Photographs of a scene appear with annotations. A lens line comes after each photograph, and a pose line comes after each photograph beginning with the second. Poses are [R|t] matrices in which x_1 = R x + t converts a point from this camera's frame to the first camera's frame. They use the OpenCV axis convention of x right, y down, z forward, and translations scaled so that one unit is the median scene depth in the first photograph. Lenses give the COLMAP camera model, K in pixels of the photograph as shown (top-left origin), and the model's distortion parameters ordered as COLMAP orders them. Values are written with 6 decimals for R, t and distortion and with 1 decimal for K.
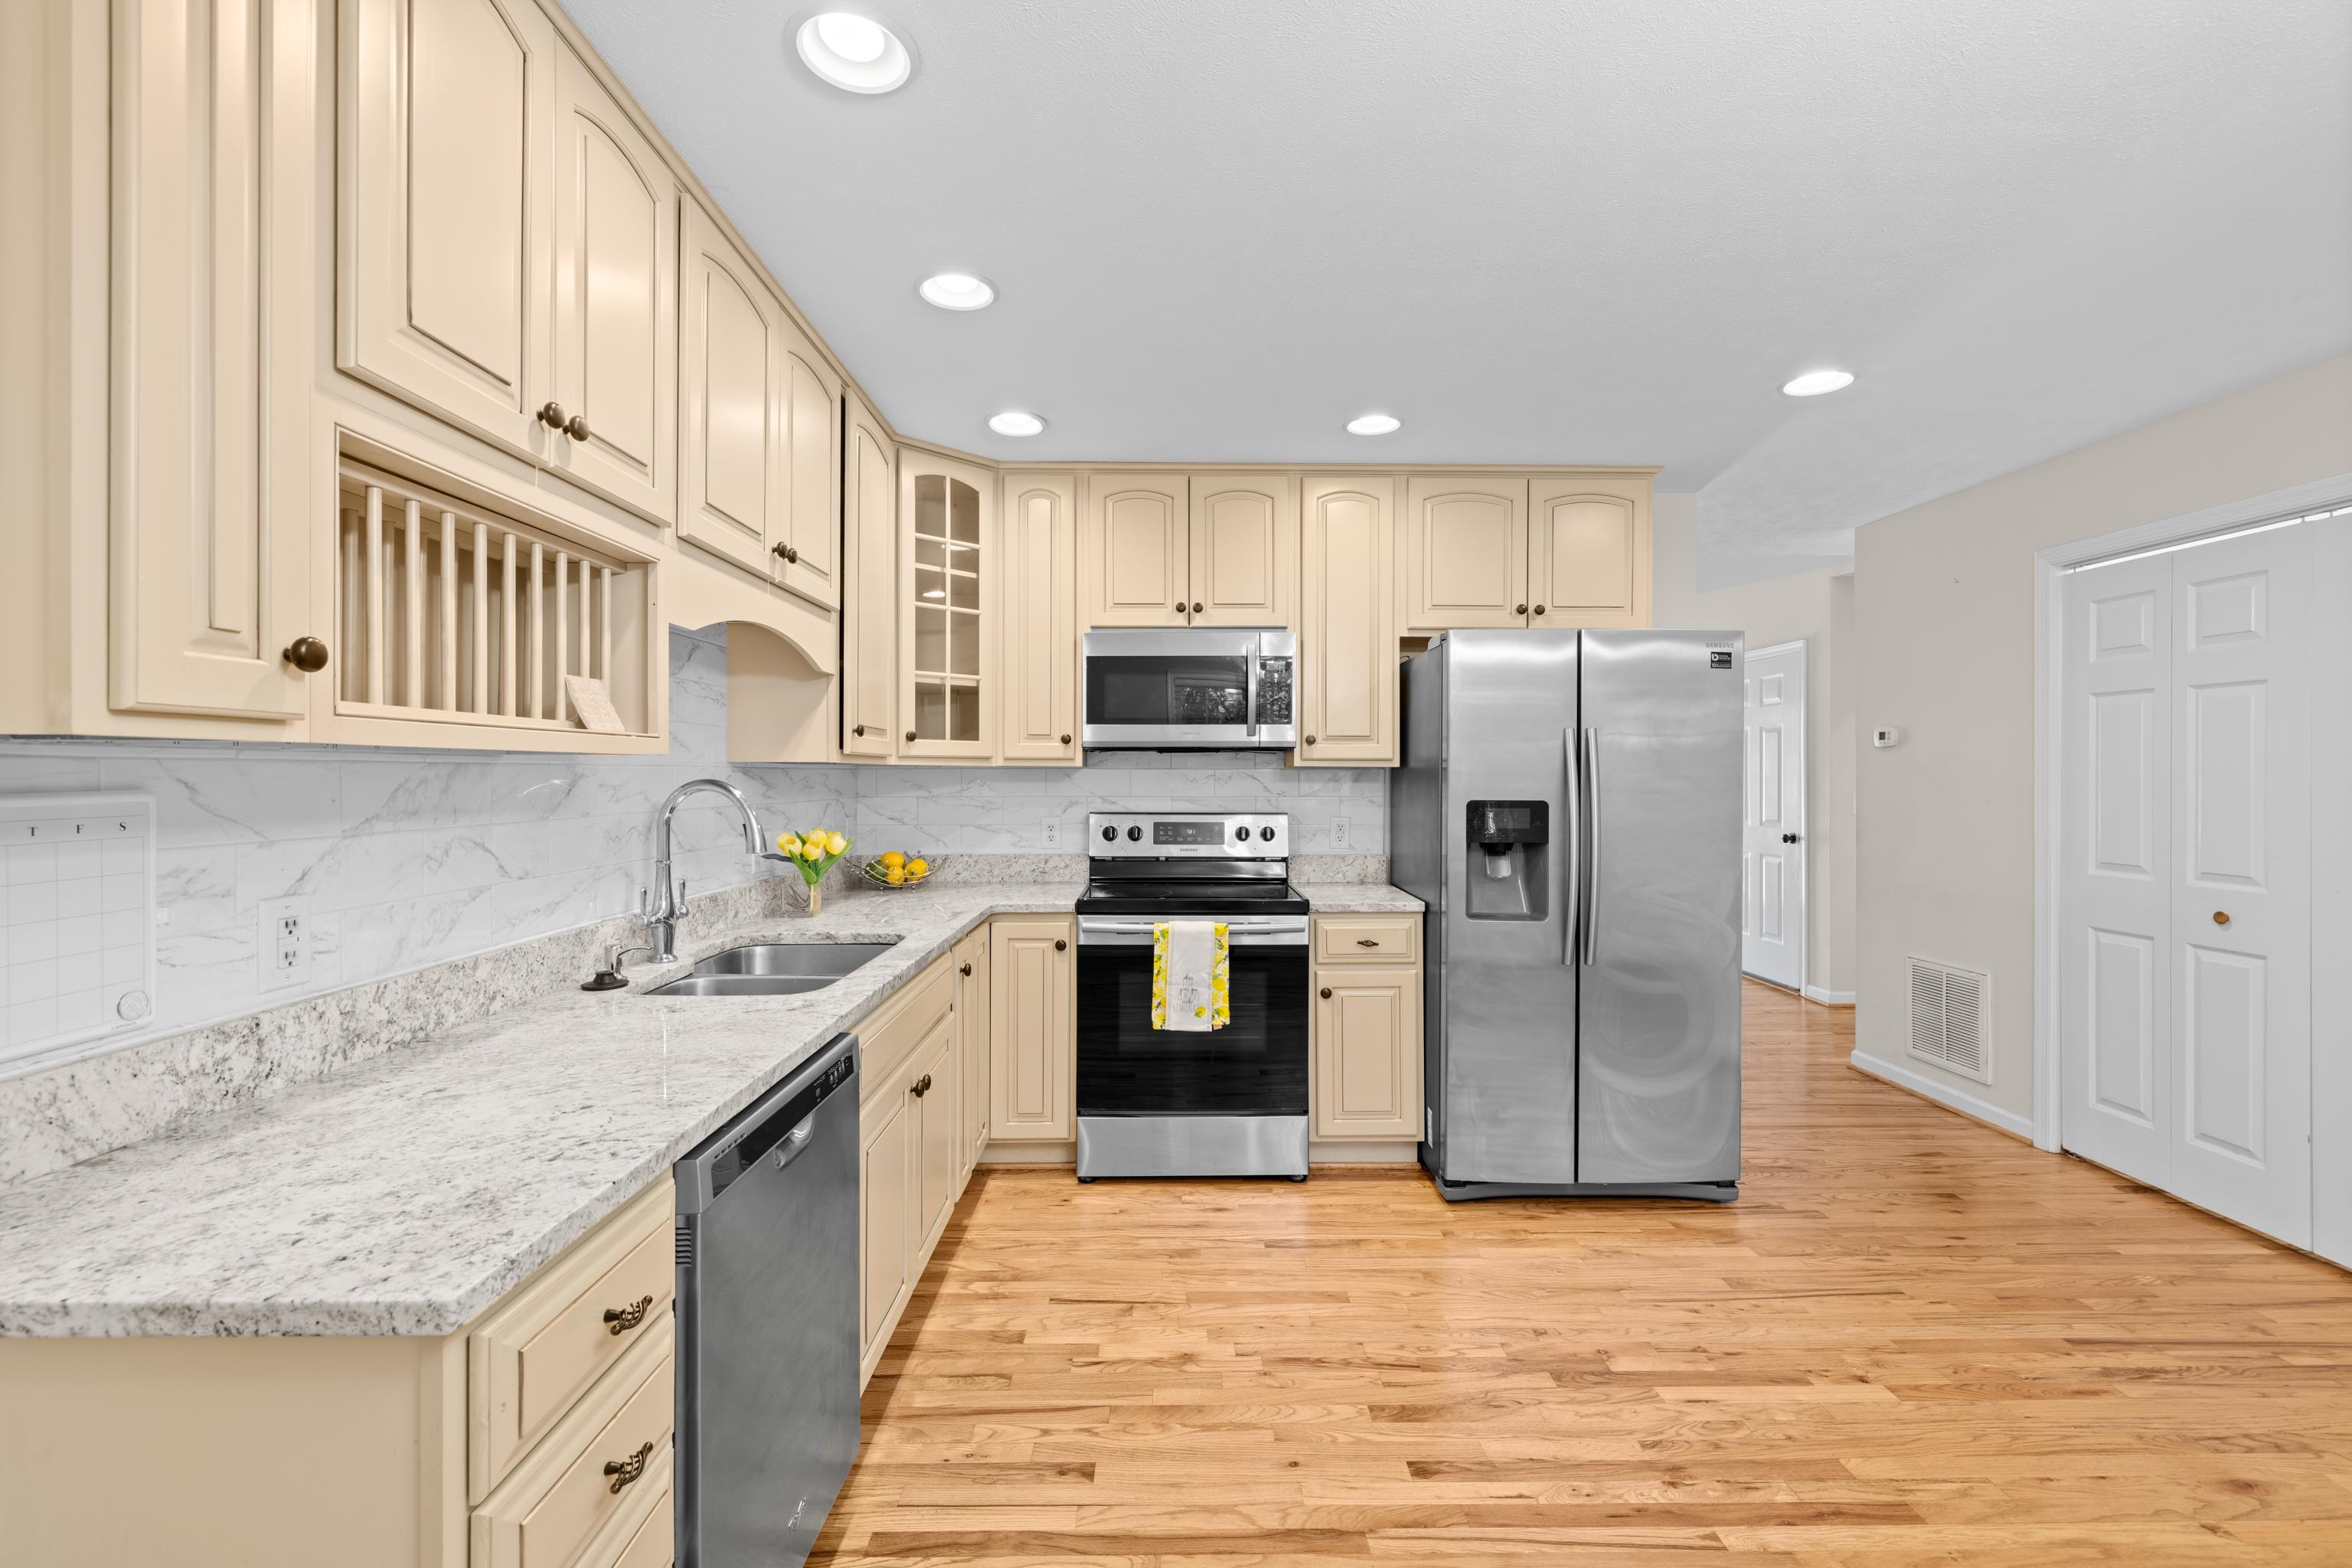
lens RADIAL K [[995.1, 0, 1178.1], [0, 995.1, 777.8], [0, 0, 1]] dist [0.000798, -0.000383]
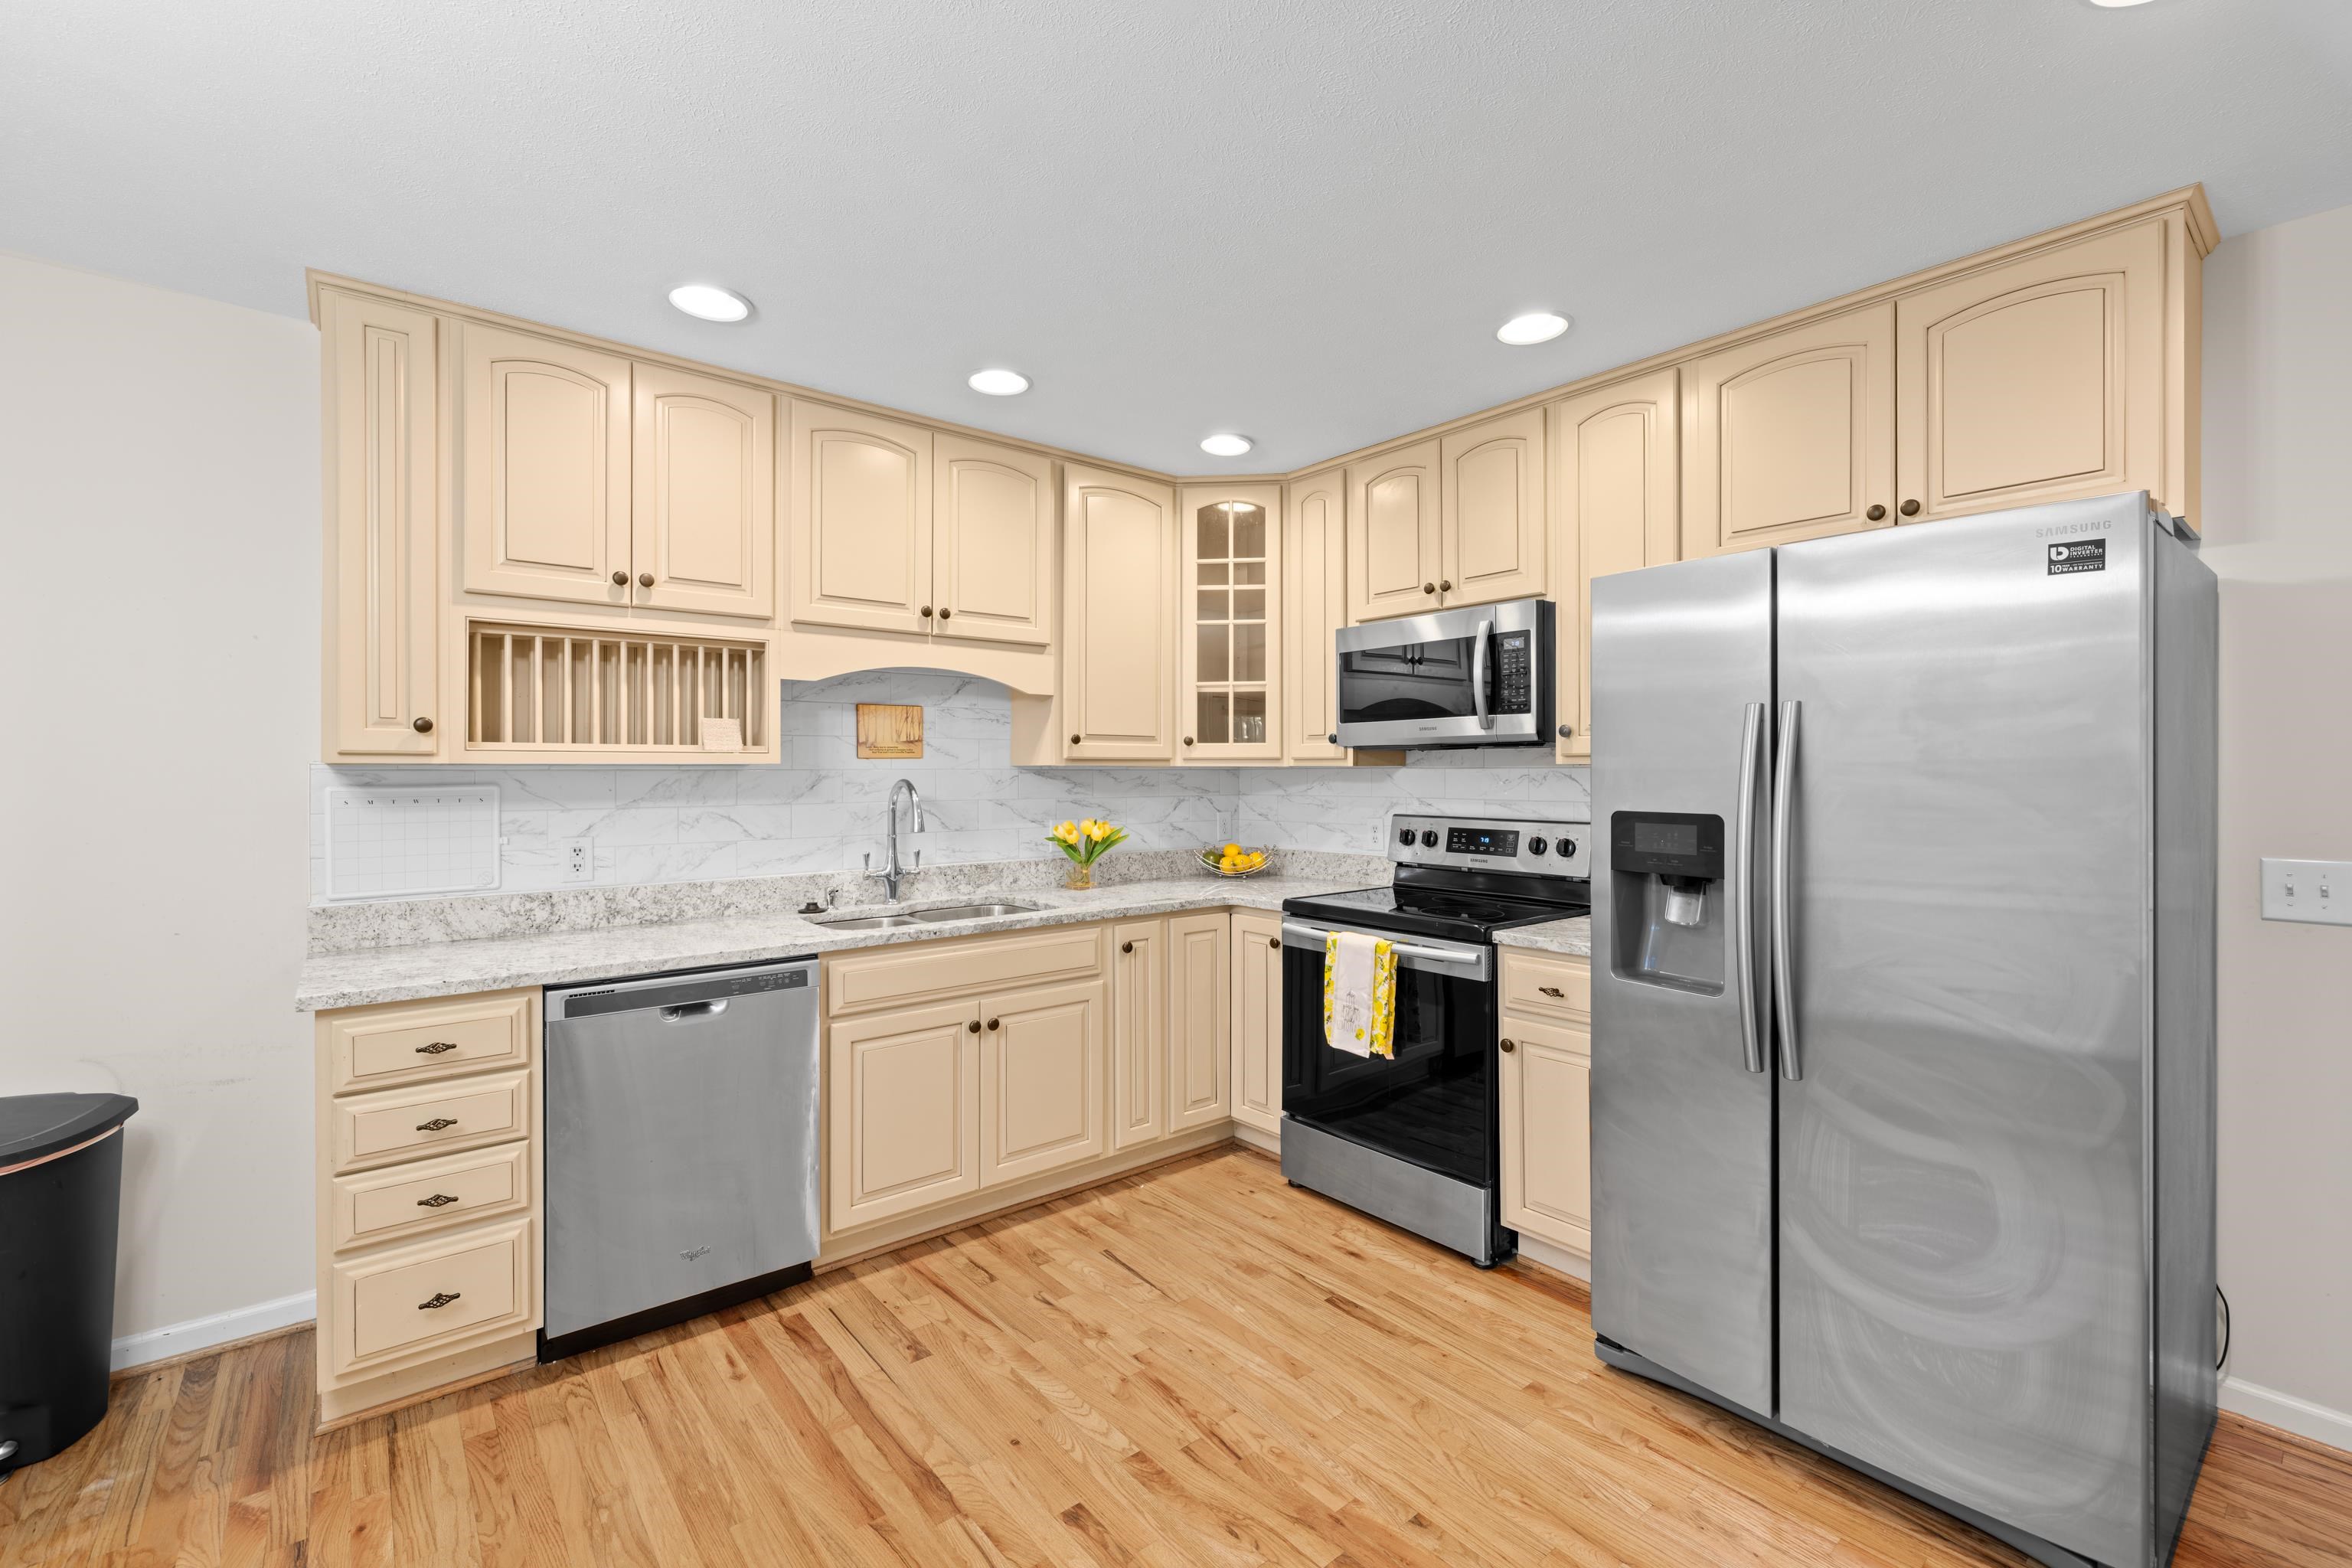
lens RADIAL K [[1003.0, 0, 1179.7], [0, 1003.0, 768.9], [0, 0, 1]] dist [-0.000382, 0.000140]
pose [[0.626964, -0.005059, -0.779032, 0.635282], [0.000086, 0.999979, -0.006424, -0.002823], [0.779048, 0.003960, 0.626952, 0.290579]]
